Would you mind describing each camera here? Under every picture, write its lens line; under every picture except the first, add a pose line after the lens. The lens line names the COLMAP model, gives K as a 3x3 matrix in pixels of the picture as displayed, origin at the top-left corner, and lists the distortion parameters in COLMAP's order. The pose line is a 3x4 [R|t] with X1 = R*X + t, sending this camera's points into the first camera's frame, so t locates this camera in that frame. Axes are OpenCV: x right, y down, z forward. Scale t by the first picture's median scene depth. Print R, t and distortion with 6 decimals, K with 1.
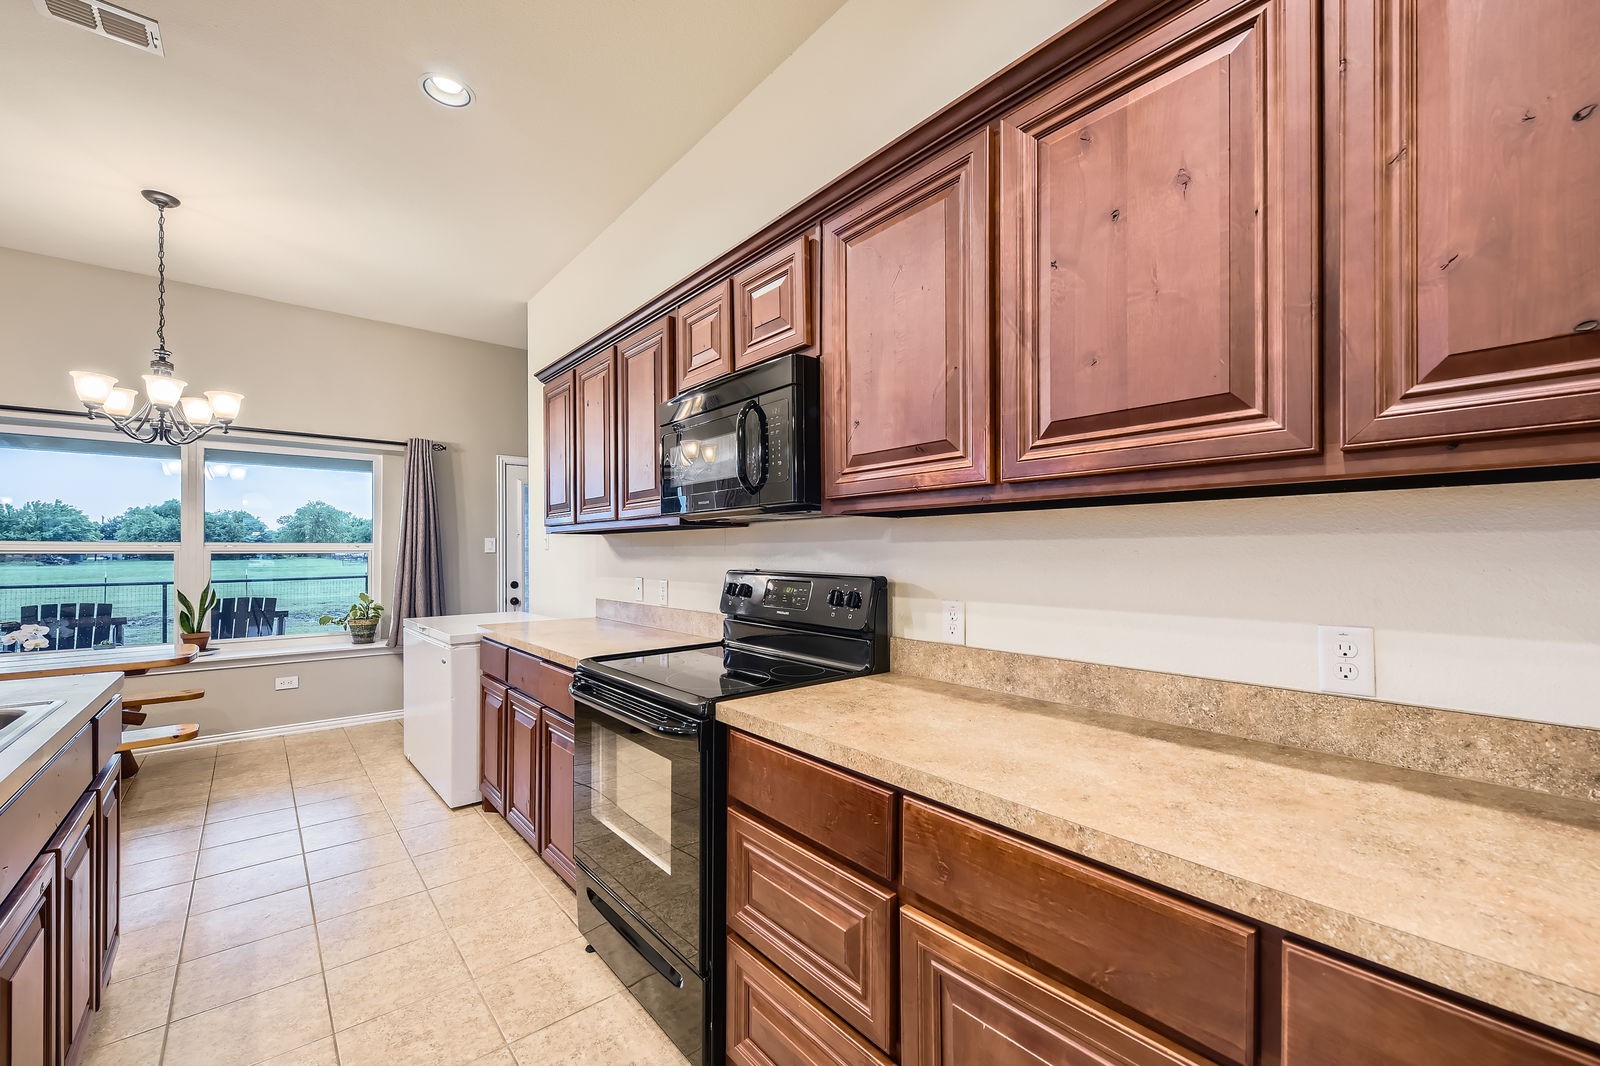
lens RADIAL K [[642.0, 0, 795.9], [0, 642.0, 550.0], [0, 0, 1]] dist [0.013176, -0.003288]
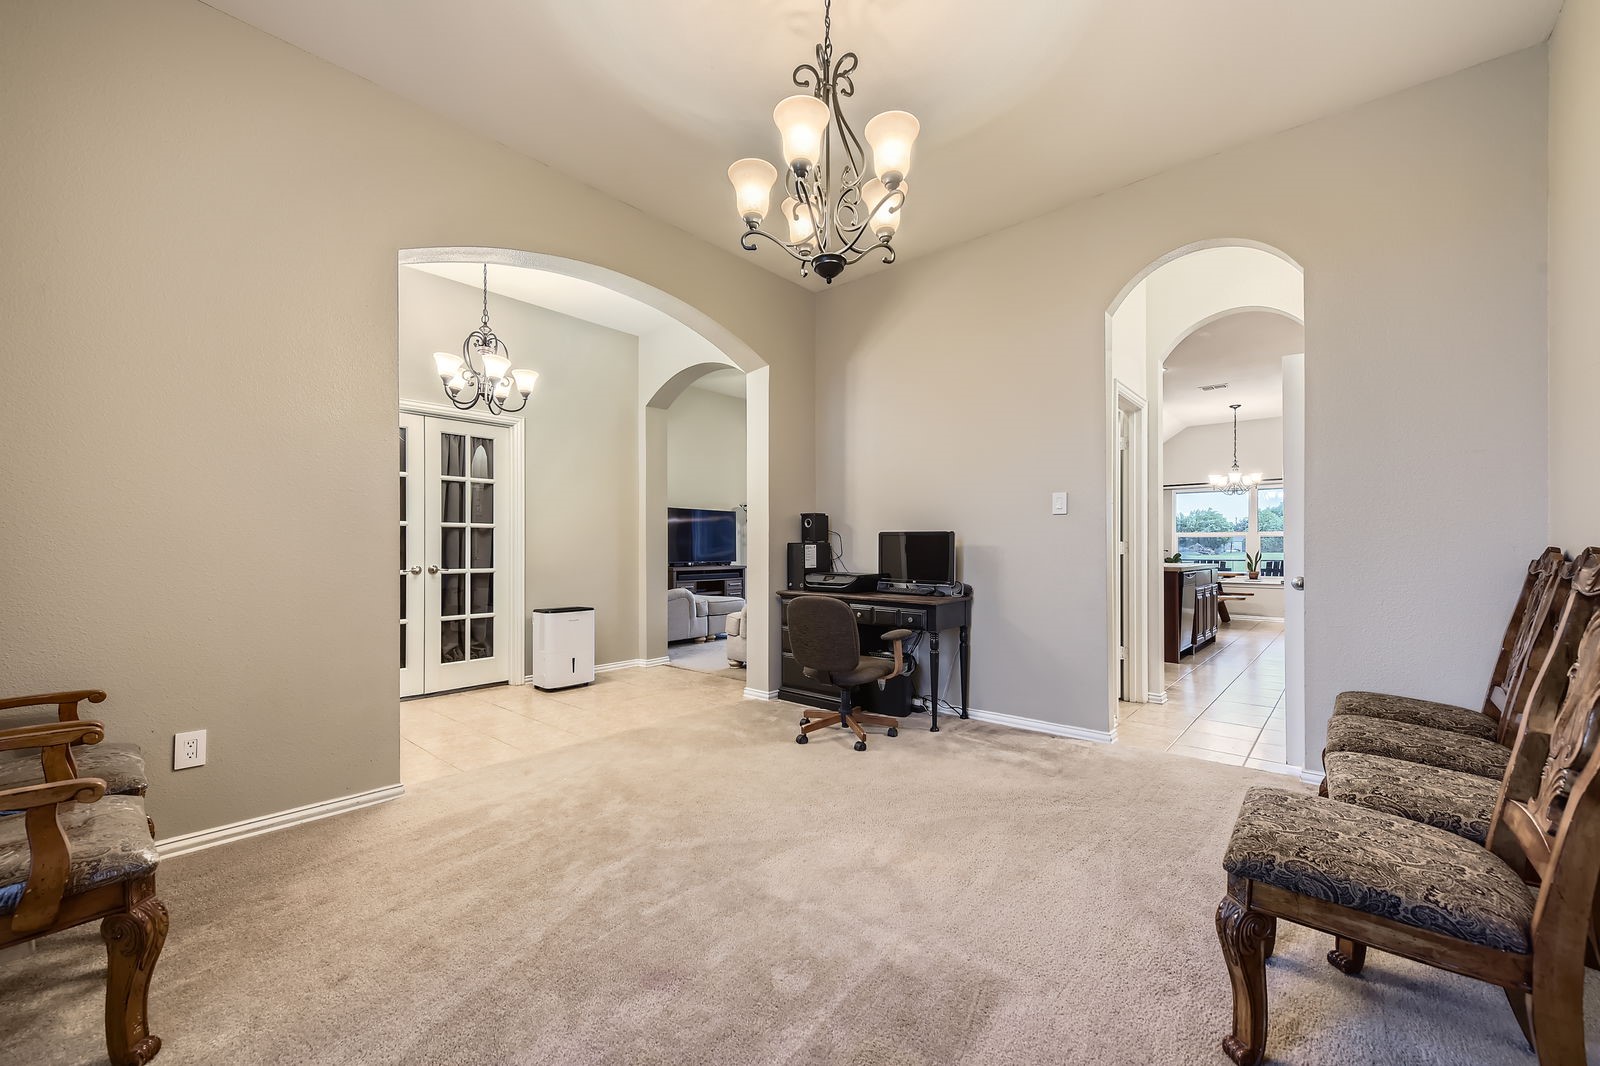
lens RADIAL K [[642.0, 0, 799.8], [0, 642.0, 545.1], [0, 0, 1]] dist [0.013176, -0.003288]
pose [[0.156563, -0.000560, -0.987668, 1.427587], [0.001413, 0.999999, -0.000343, 0.044822], [0.987667, -0.001342, 0.156563, -1.245151]]
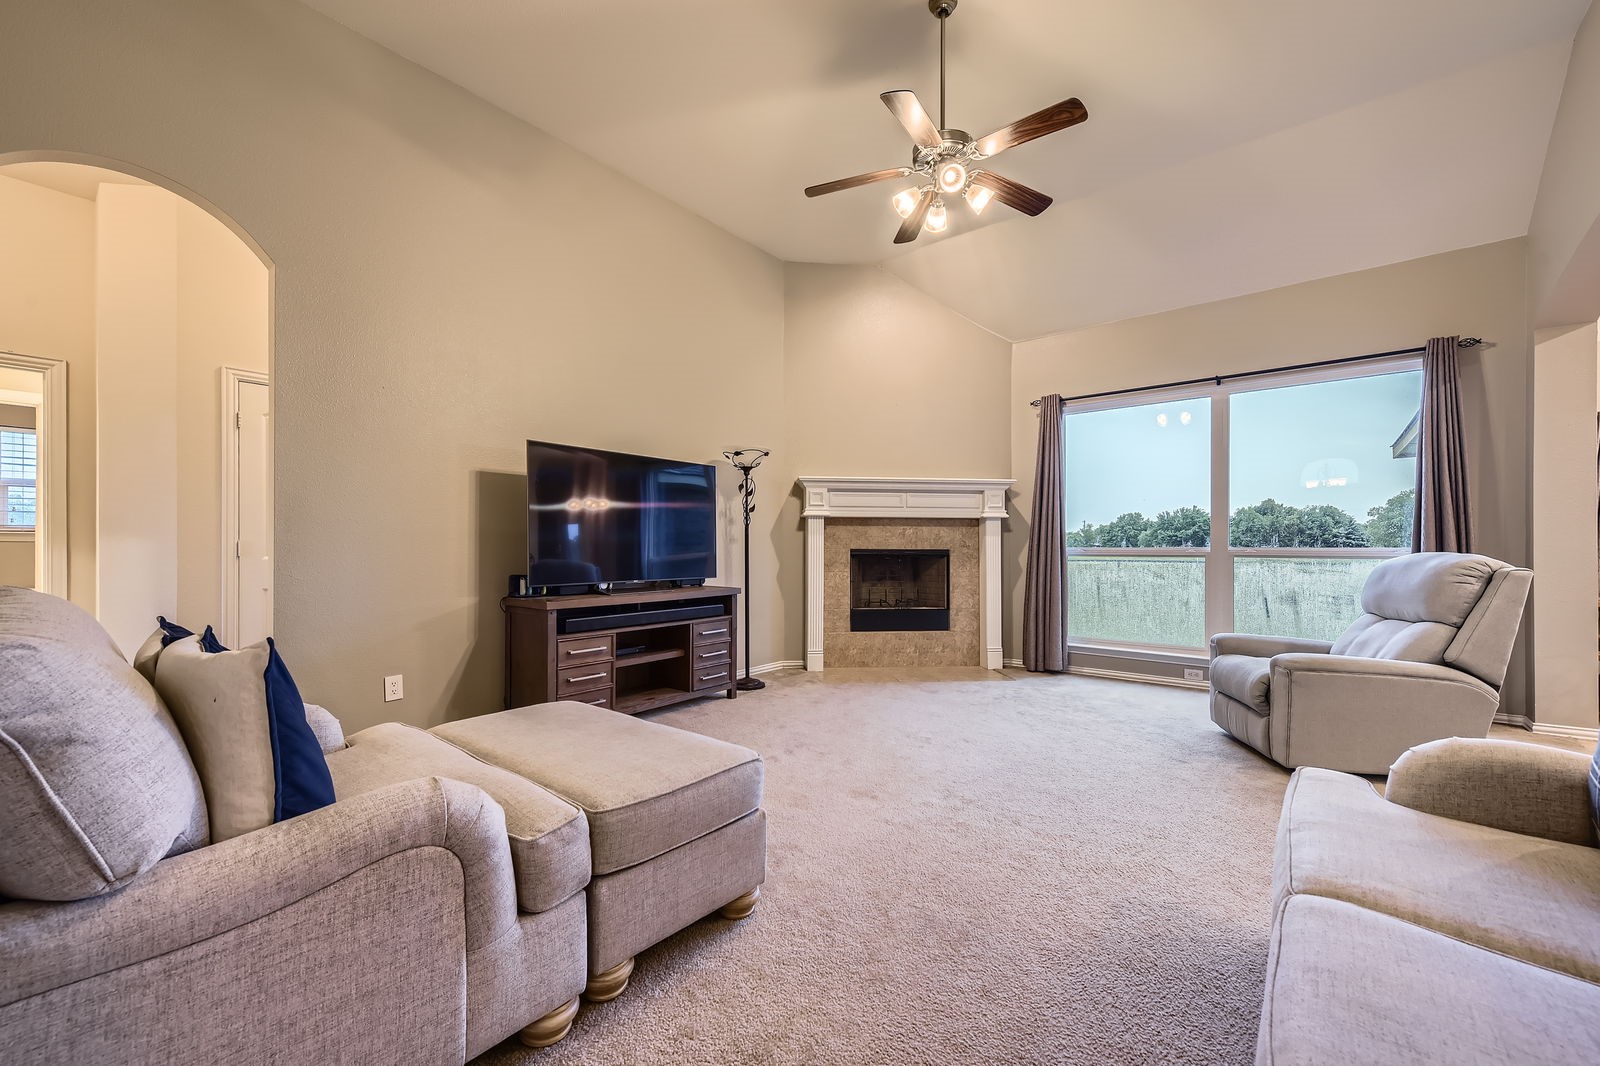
lens RADIAL K [[642.0, 0, 791.3], [0, 642.0, 547.2], [0, 0, 1]] dist [0.013176, -0.003288]
pose [[0.185643, 0.002348, -0.982614, -0.363726], [0.001919, 0.999994, 0.002752, 0.051806], [0.982615, -0.002397, 0.185637, -1.156702]]
